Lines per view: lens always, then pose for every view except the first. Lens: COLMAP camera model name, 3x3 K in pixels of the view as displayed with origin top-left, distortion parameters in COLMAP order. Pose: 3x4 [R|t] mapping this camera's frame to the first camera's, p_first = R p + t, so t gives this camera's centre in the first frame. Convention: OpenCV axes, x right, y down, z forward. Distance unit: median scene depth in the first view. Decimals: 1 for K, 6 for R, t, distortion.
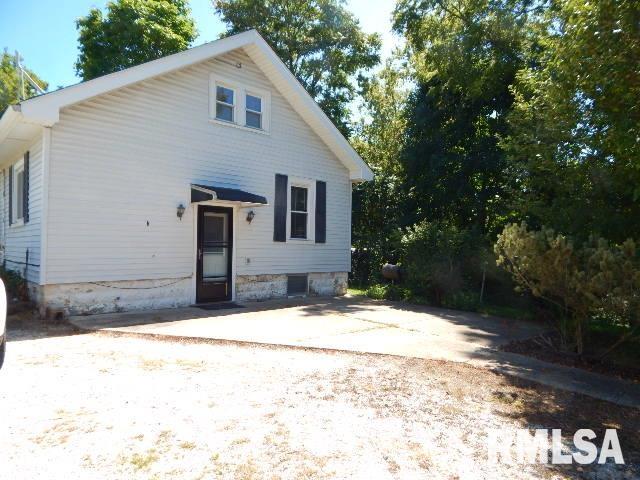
lens RADIAL K [[413.9, 0, 320.1], [0, 413.9, 240.1], [0, 0, 1]] dist [0.001623, 0.000847]
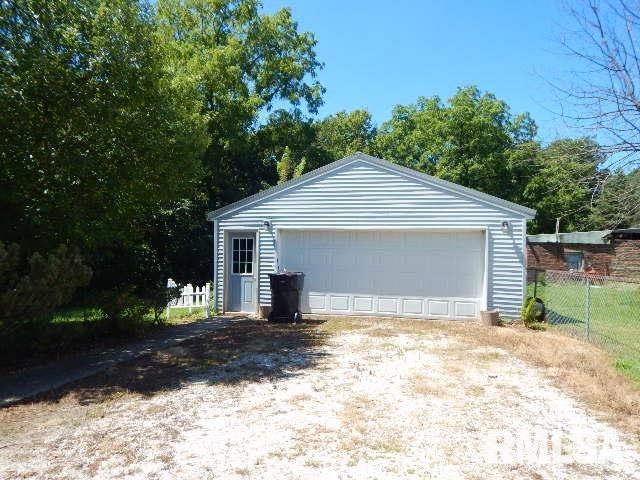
lens RADIAL K [[413.9, 0, 320.1], [0, 413.9, 239.7], [0, 0, 1]] dist [0.001623, 0.000847]
pose [[-0.481239, -0.019283, 0.876377, -0.816632], [-0.010746, 0.999813, 0.016098, -0.053460], [-0.876524, -0.001671, -0.481356, 1.130837]]
